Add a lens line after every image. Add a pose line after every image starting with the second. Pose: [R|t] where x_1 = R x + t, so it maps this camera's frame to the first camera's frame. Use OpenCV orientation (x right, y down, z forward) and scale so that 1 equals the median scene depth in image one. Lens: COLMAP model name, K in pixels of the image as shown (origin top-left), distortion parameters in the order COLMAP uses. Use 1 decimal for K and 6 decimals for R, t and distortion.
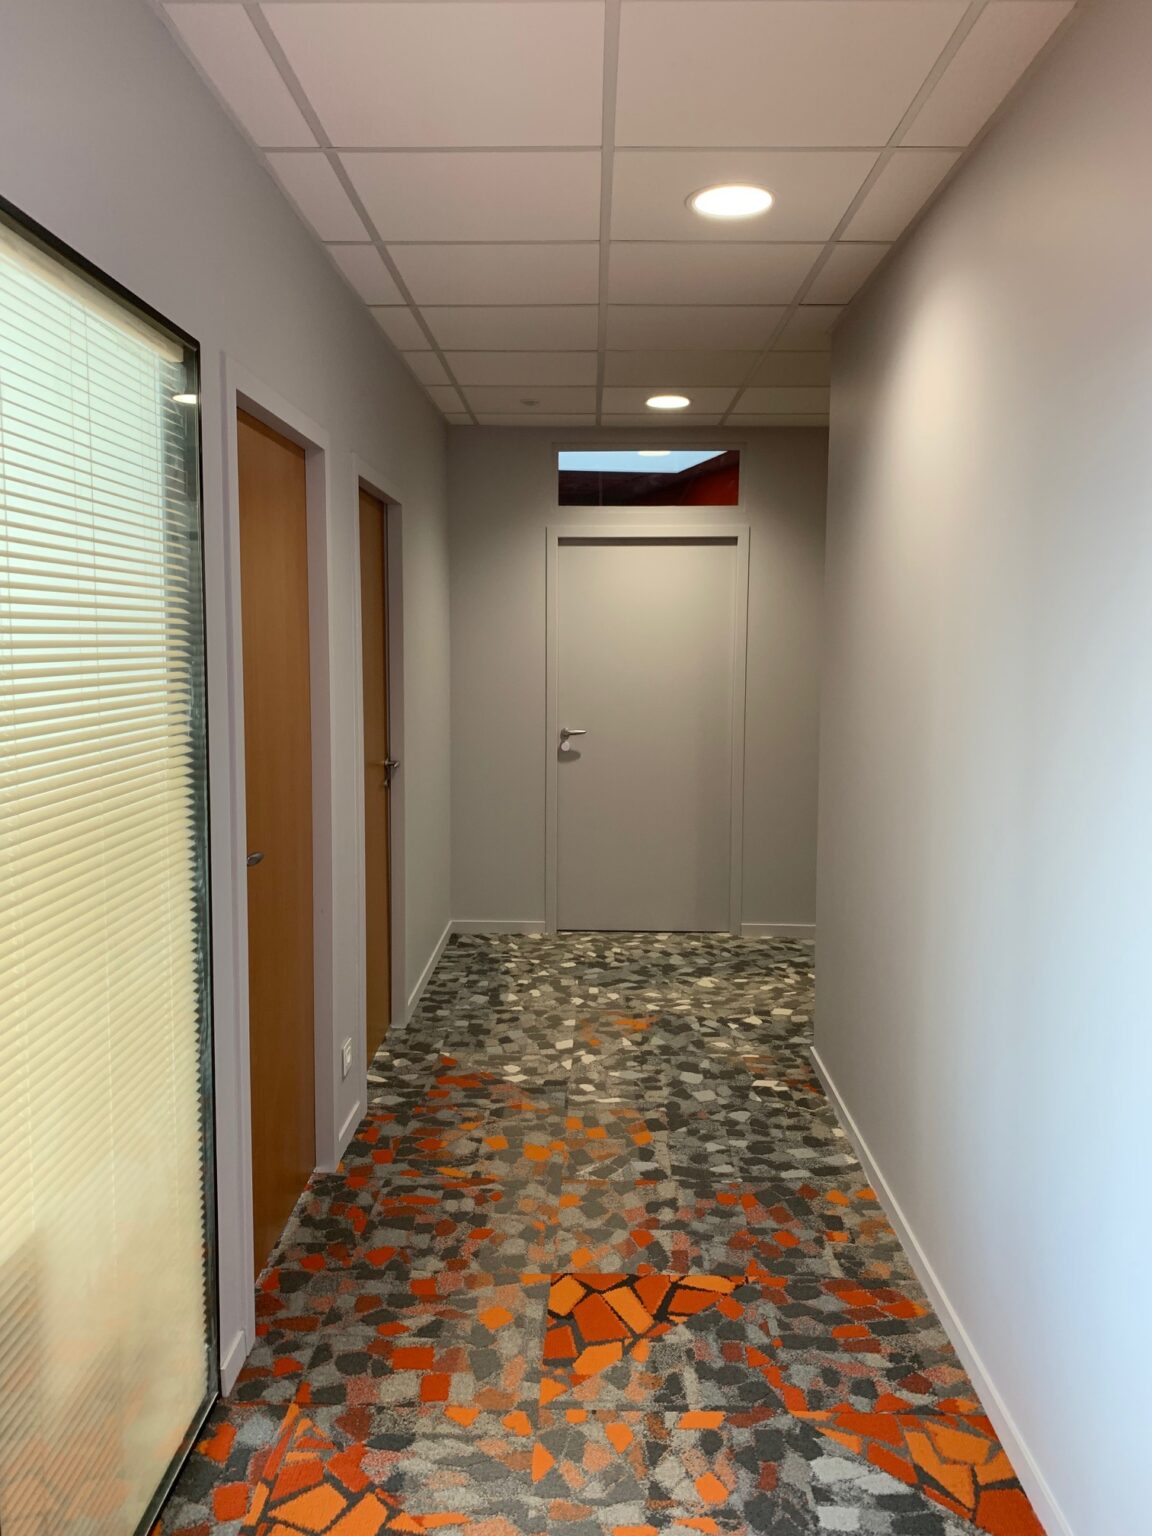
lens RADIAL K [[1165.9, 0, 572.6], [0, 1165.9, 761.4], [0, 0, 1]] dist [0.033152, -0.053564]
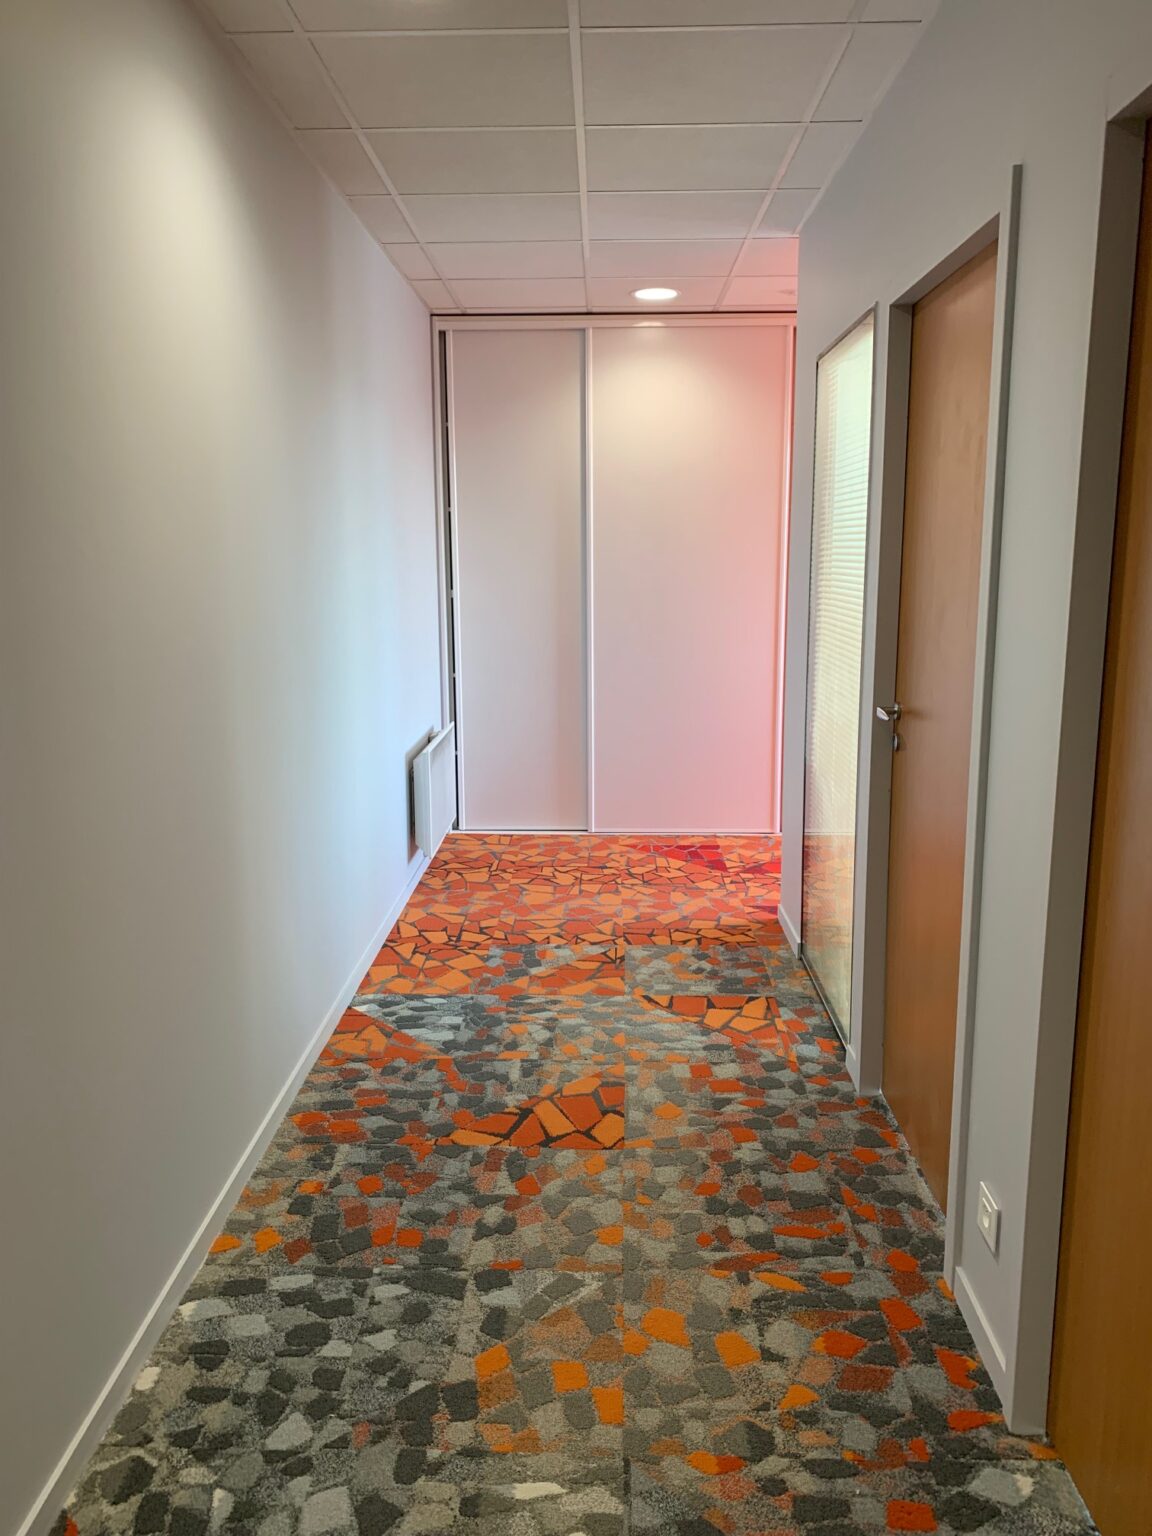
lens RADIAL K [[1165.9, 0, 572.6], [0, 1165.9, 761.4], [0, 0, 1]] dist [0.033152, -0.053564]
pose [[-0.999949, -0.002935, 0.009704, 0.017680], [-0.000055, 0.958748, 0.284257, -0.171184], [-0.010138, 0.284242, -0.958699, 1.839632]]
